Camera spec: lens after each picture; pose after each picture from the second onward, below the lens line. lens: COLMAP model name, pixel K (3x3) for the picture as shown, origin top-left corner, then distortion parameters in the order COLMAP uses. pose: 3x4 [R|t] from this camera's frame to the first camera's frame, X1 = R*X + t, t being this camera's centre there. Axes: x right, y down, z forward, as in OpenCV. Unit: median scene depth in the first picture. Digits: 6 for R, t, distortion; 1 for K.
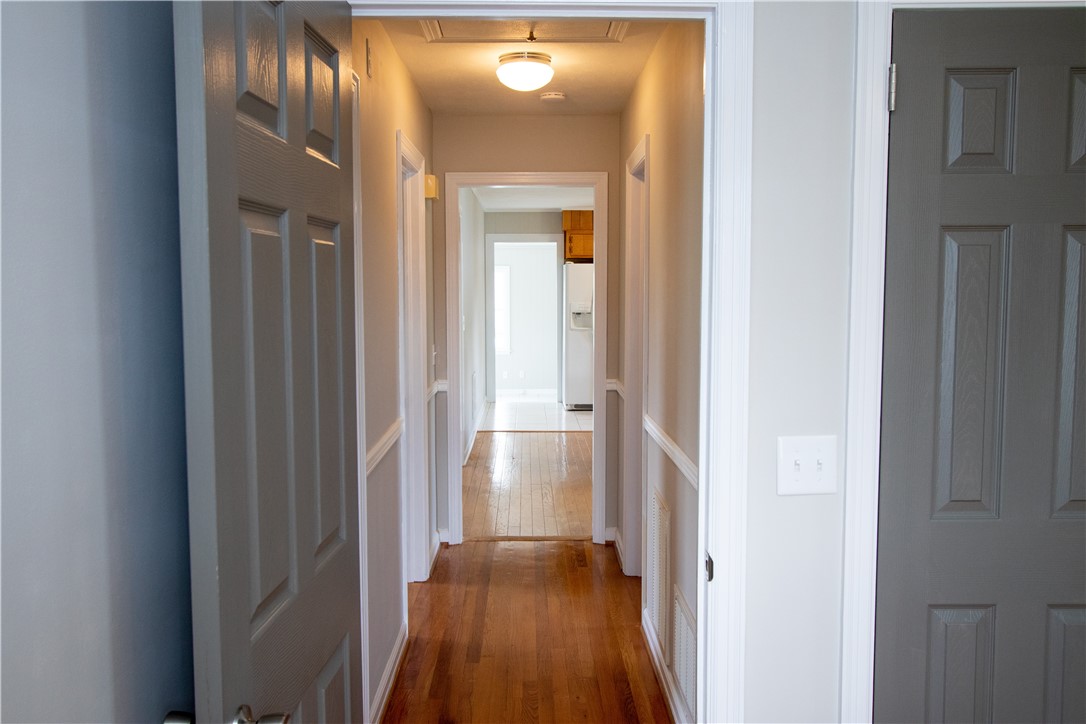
lens RADIAL K [[975.9, 0, 544.2], [0, 975.9, 358.9], [0, 0, 1]] dist [-0.019333, 0.043165]
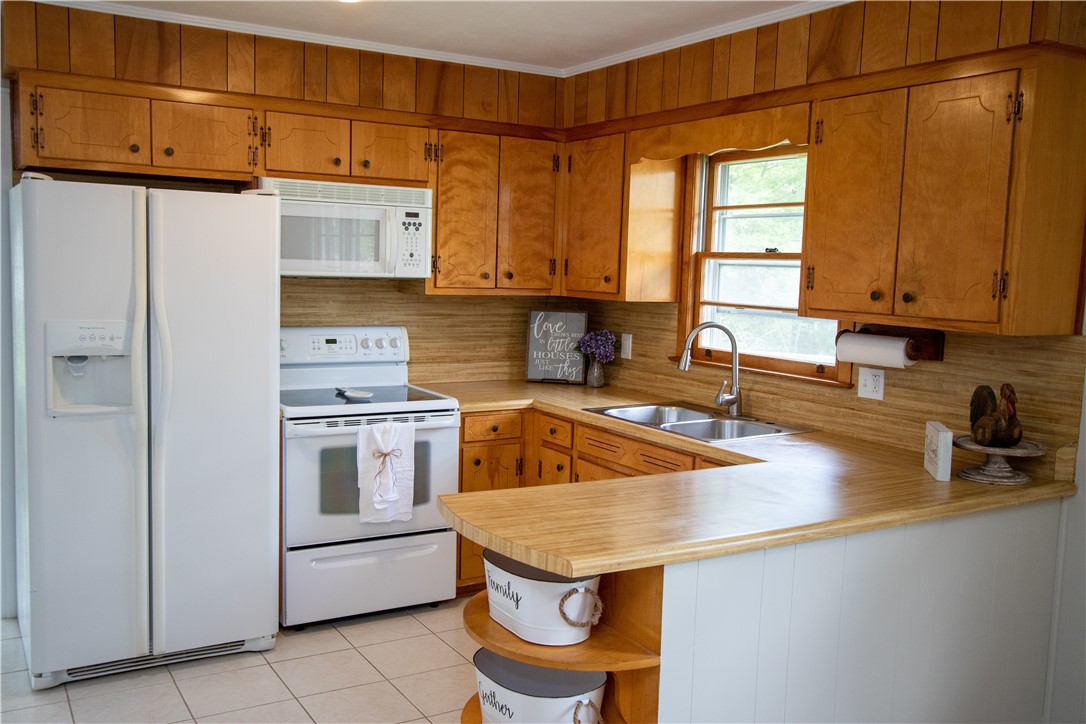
lens RADIAL K [[975.9, 0, 552.5], [0, 975.9, 367.0], [0, 0, 1]] dist [-0.019333, 0.043165]
pose [[0.861642, -0.024448, 0.506927, 0.009955], [0.002497, 0.999031, 0.043936, -0.053881], [-0.507510, -0.036591, 0.860869, 0.656949]]
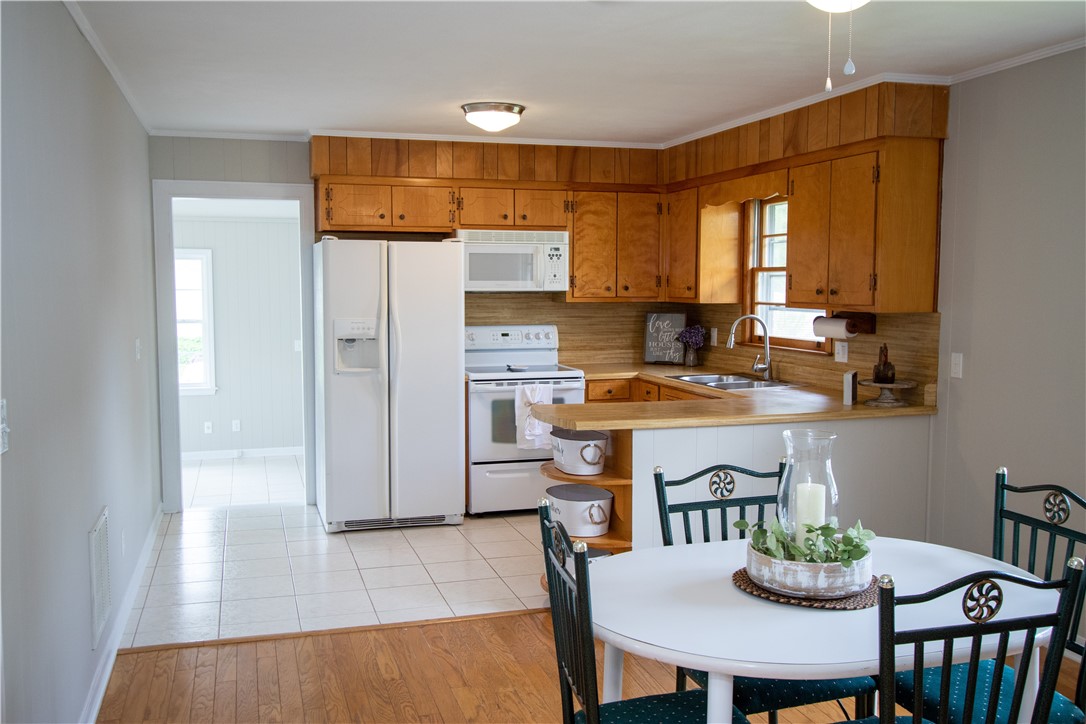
lens RADIAL K [[975.9, 0, 554.0], [0, 975.9, 362.9], [0, 0, 1]] dist [-0.019333, 0.043165]
pose [[0.958248, -0.020097, 0.285232, -0.007261], [0.016633, 0.999756, 0.014562, -0.038944], [-0.285454, -0.009210, 0.958348, 0.473772]]
